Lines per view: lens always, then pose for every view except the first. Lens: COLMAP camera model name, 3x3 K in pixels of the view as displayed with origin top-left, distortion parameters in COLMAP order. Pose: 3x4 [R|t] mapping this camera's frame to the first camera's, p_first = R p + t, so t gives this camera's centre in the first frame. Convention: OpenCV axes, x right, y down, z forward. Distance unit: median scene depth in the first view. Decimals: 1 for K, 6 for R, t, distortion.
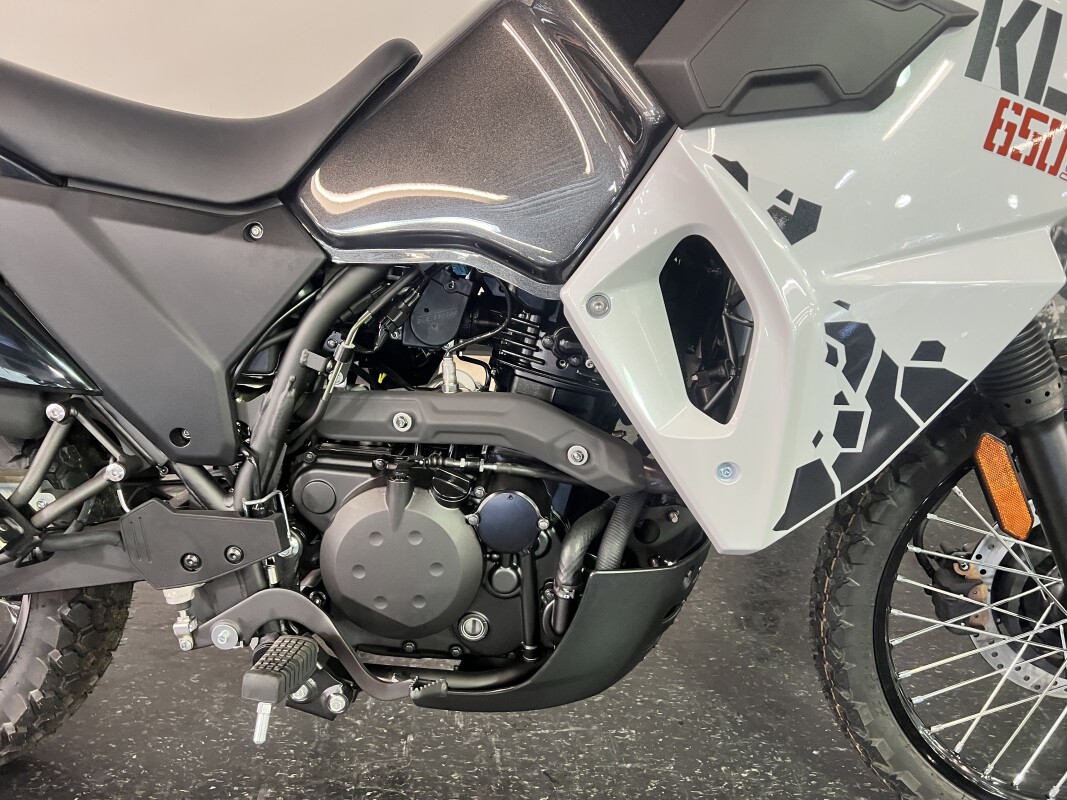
lens RADIAL K [[796.5, 0, 534.5], [0, 796.5, 408.8], [0, 0, 1]] dist [0.031810, -0.033617]
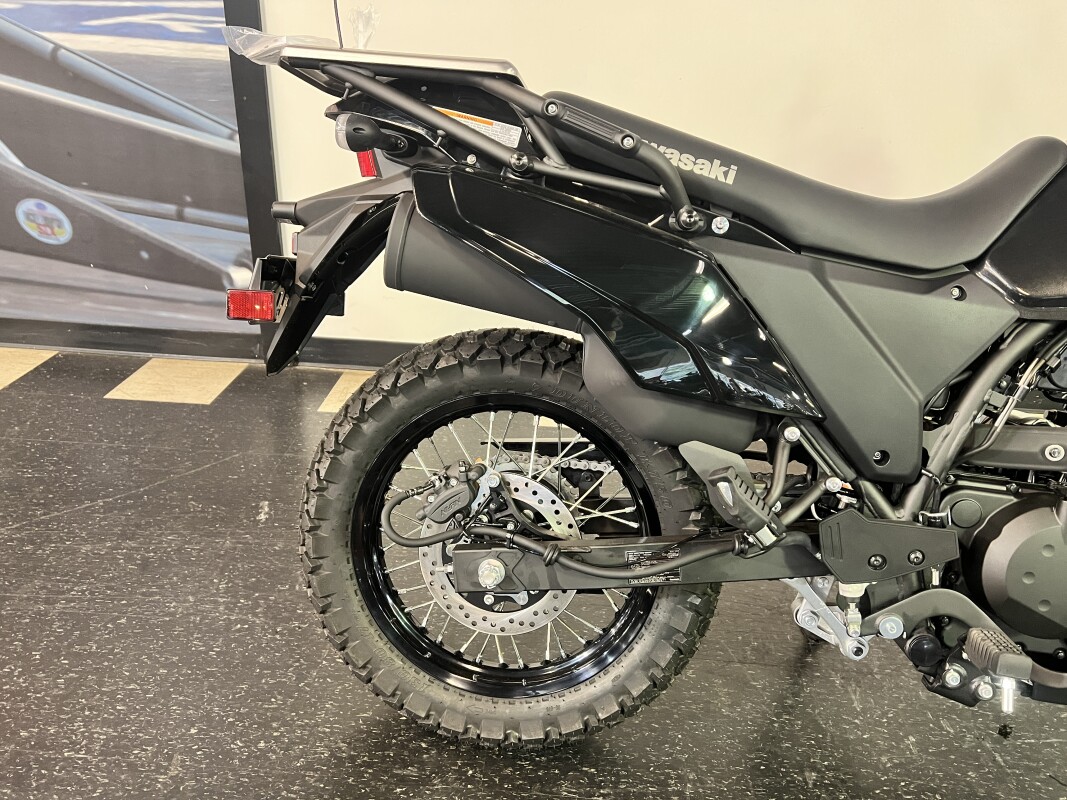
lens RADIAL K [[796.5, 0, 532.2], [0, 796.5, 400.9], [0, 0, 1]] dist [0.031810, -0.033617]
pose [[0.996165, 0.031716, -0.081543, -0.907057], [-0.036560, 0.997611, -0.058617, 0.040863], [0.079490, 0.061373, 0.994945, -0.272616]]
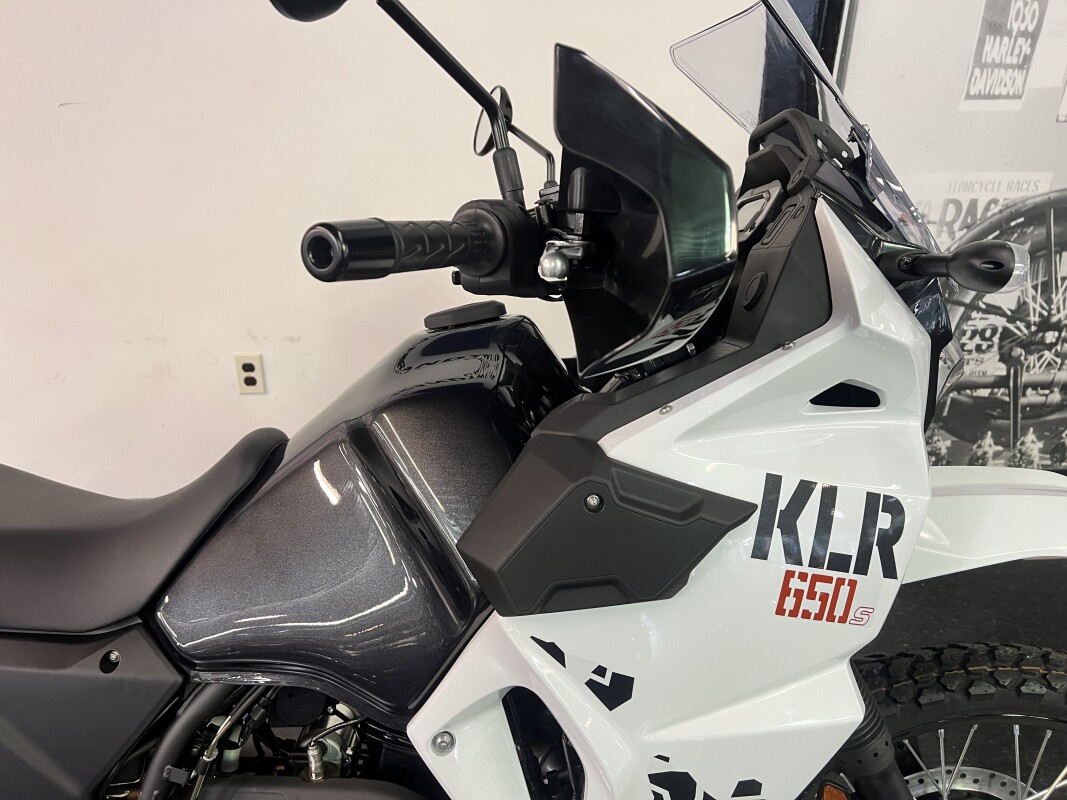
lens RADIAL K [[796.5, 0, 525.9], [0, 796.5, 403.8], [0, 0, 1]] dist [0.031810, -0.033617]
pose [[0.996816, -0.057787, 0.054942, 0.143693], [0.060255, 0.997196, -0.044372, -0.476285], [-0.052224, 0.047541, 0.997503, -0.070567]]
